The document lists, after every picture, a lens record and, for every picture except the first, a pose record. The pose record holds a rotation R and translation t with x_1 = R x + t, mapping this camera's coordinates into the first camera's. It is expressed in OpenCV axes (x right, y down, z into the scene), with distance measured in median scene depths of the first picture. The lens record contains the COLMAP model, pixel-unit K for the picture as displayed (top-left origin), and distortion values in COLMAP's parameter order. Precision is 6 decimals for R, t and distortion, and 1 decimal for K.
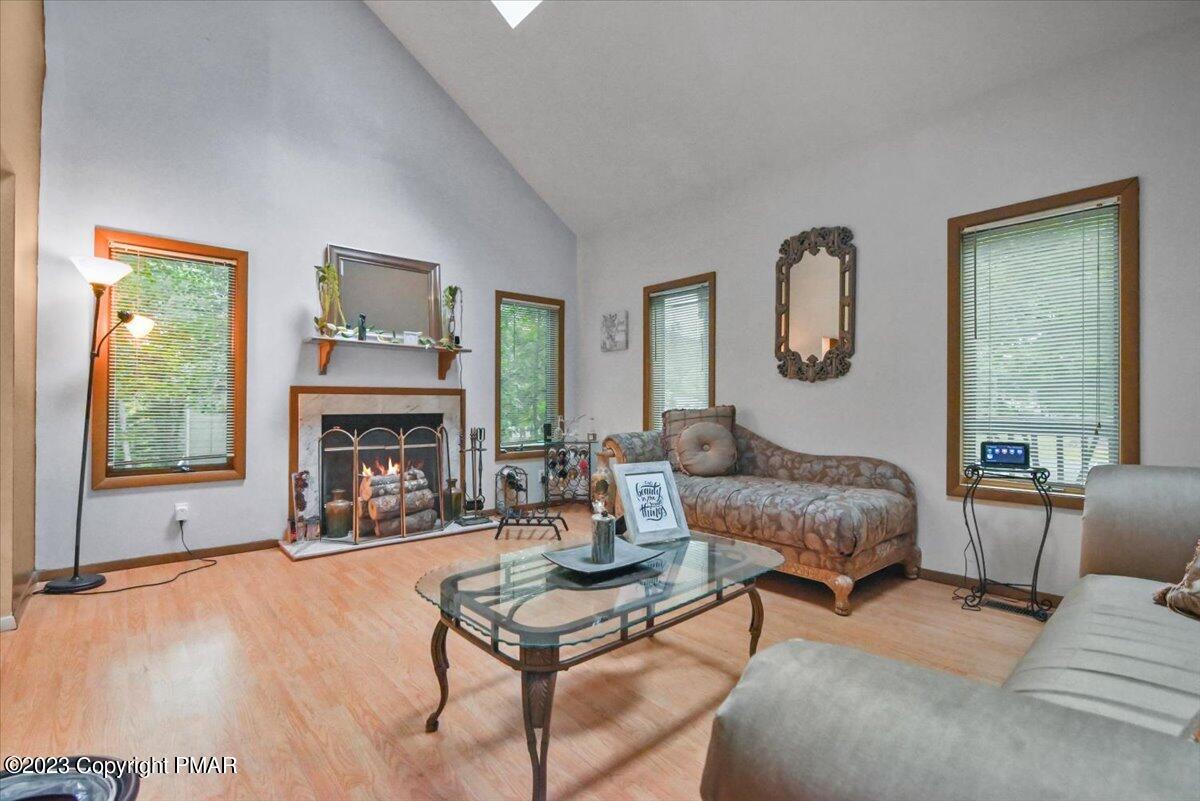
lens RADIAL K [[548.8, 0, 600.0], [0, 548.8, 400.5], [0, 0, 1]] dist [0.002085, -0.011666]
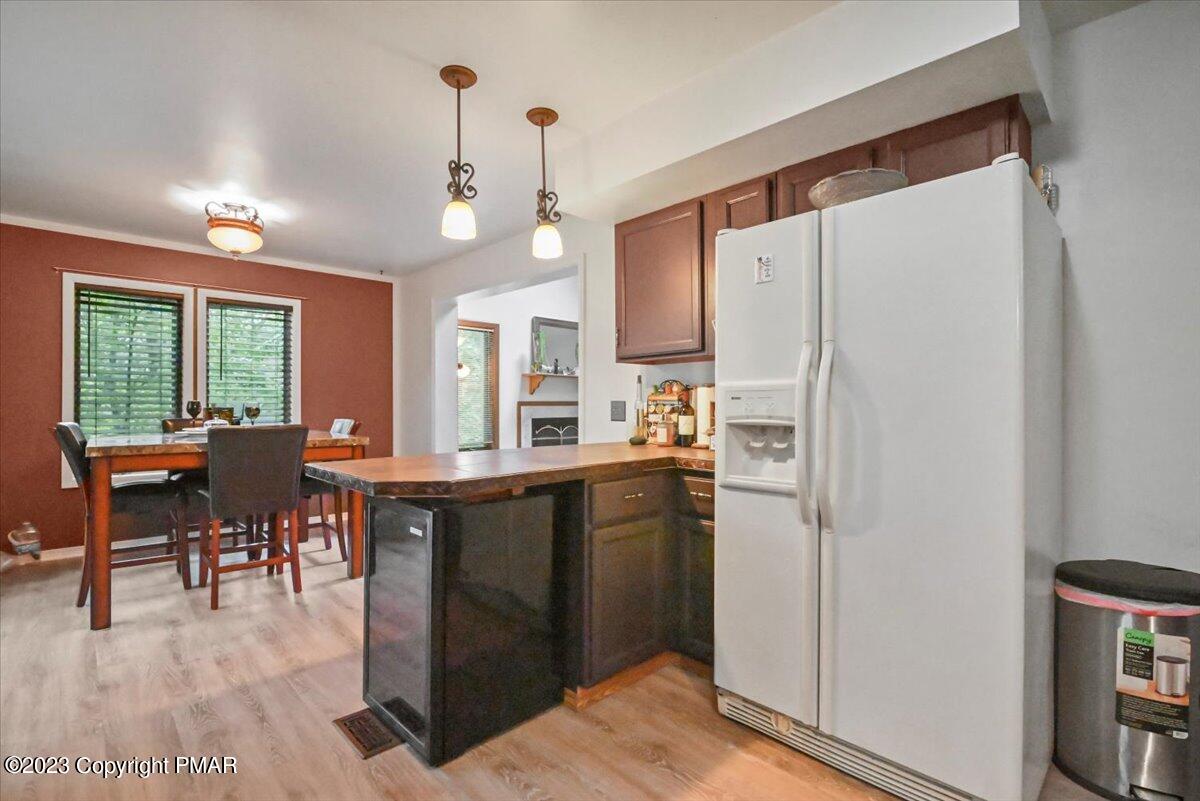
lens RADIAL K [[548.8, 0, 600.0], [0, 548.8, 400.5], [0, 0, 1]] dist [0.002085, -0.011666]
pose [[0.998149, -0.004263, 0.060662, -0.398709], [0.004367, 0.999989, -0.001584, -0.024802], [-0.060655, 0.001846, 0.998157, -0.689987]]
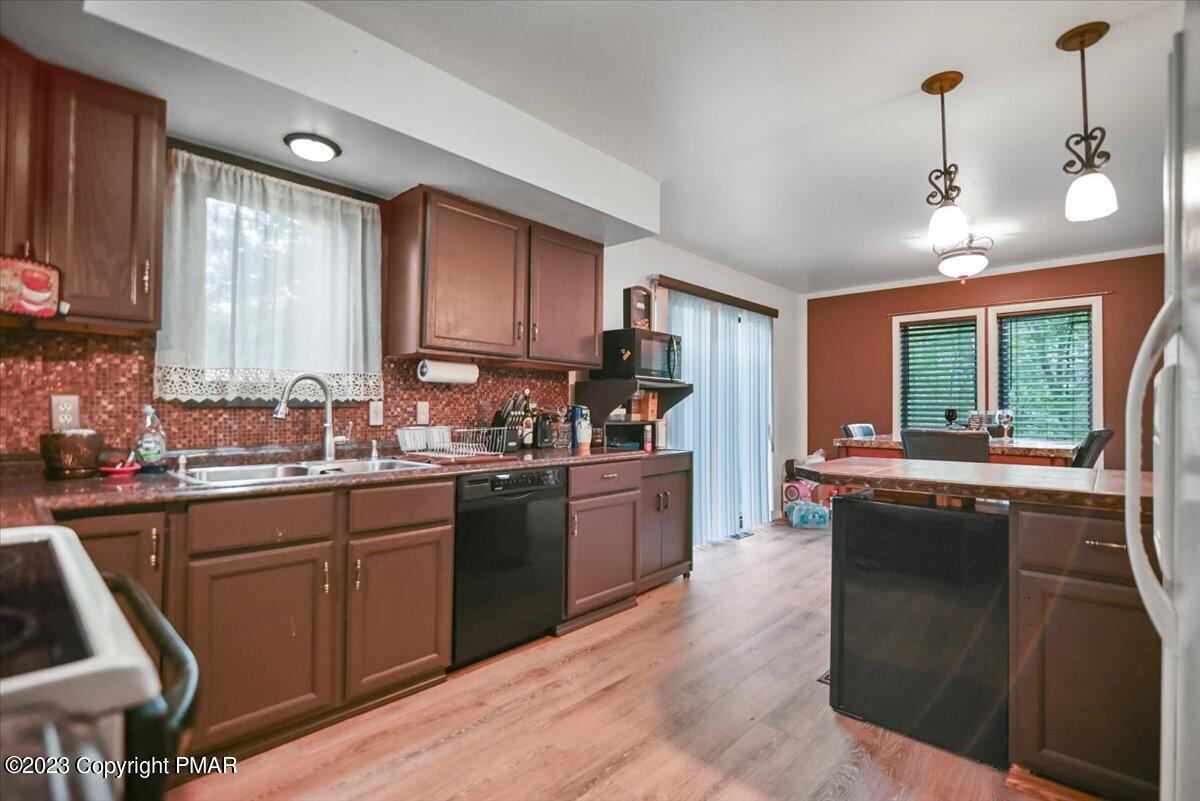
lens RADIAL K [[548.8, 0, 600.0], [0, 548.8, 400.5], [0, 0, 1]] dist [0.002085, -0.011666]
pose [[0.112339, -0.021046, -0.993447, -0.026325], [-0.001826, 0.999770, -0.021386, -0.020358], [0.993668, 0.004217, 0.112275, -0.540465]]
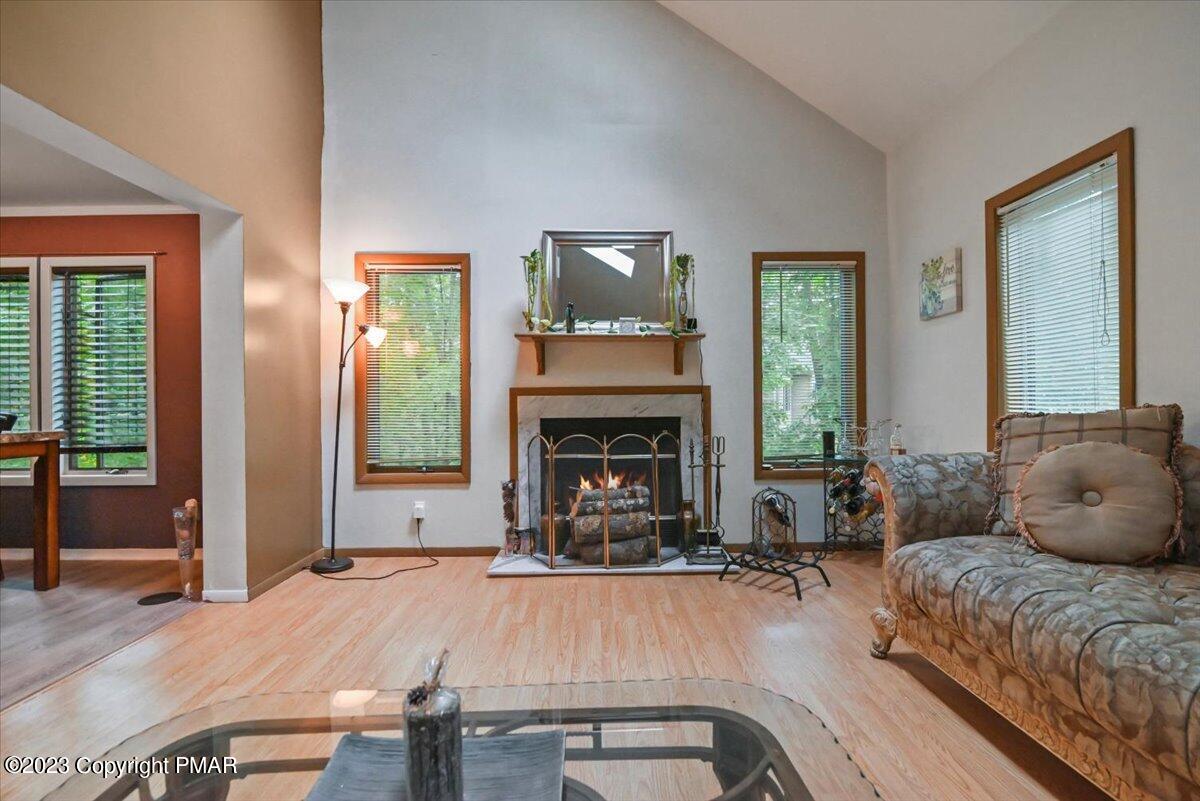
lens RADIAL K [[553.4, 0, 604.0], [0, 553.4, 403.2], [0, 0, 1]] dist [-0.016143, 0.000675]
pose [[0.770036, -0.008743, -0.637941, 0.165406], [0.015106, 0.999876, 0.004532, -0.001913], [0.637822, -0.013126, 0.770072, 0.354877]]
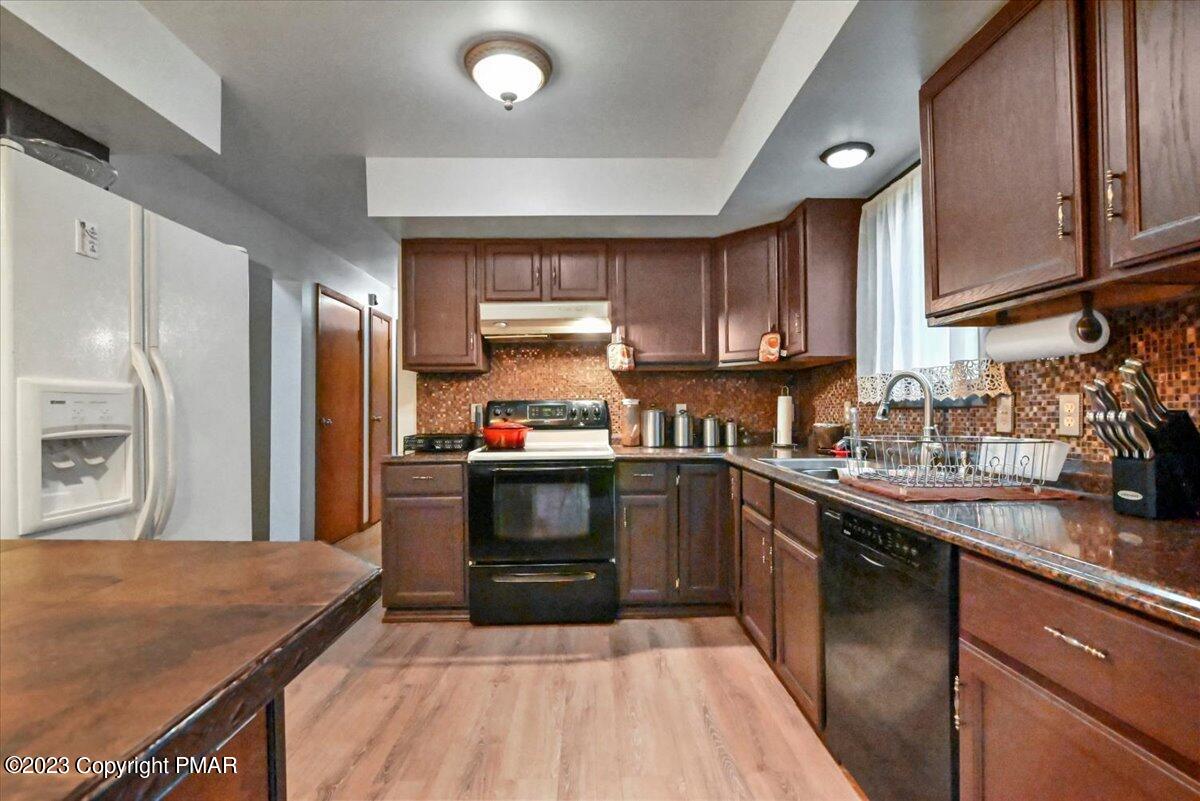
lens RADIAL K [[548.8, 0, 600.0], [0, 548.8, 400.5], [0, 0, 1]] dist [0.002085, -0.011666]
pose [[-0.775200, 0.011486, 0.631611, -0.712564], [-0.000015, 0.999834, -0.018201, -0.022016], [-0.631715, -0.014119, -0.775072, -0.191857]]
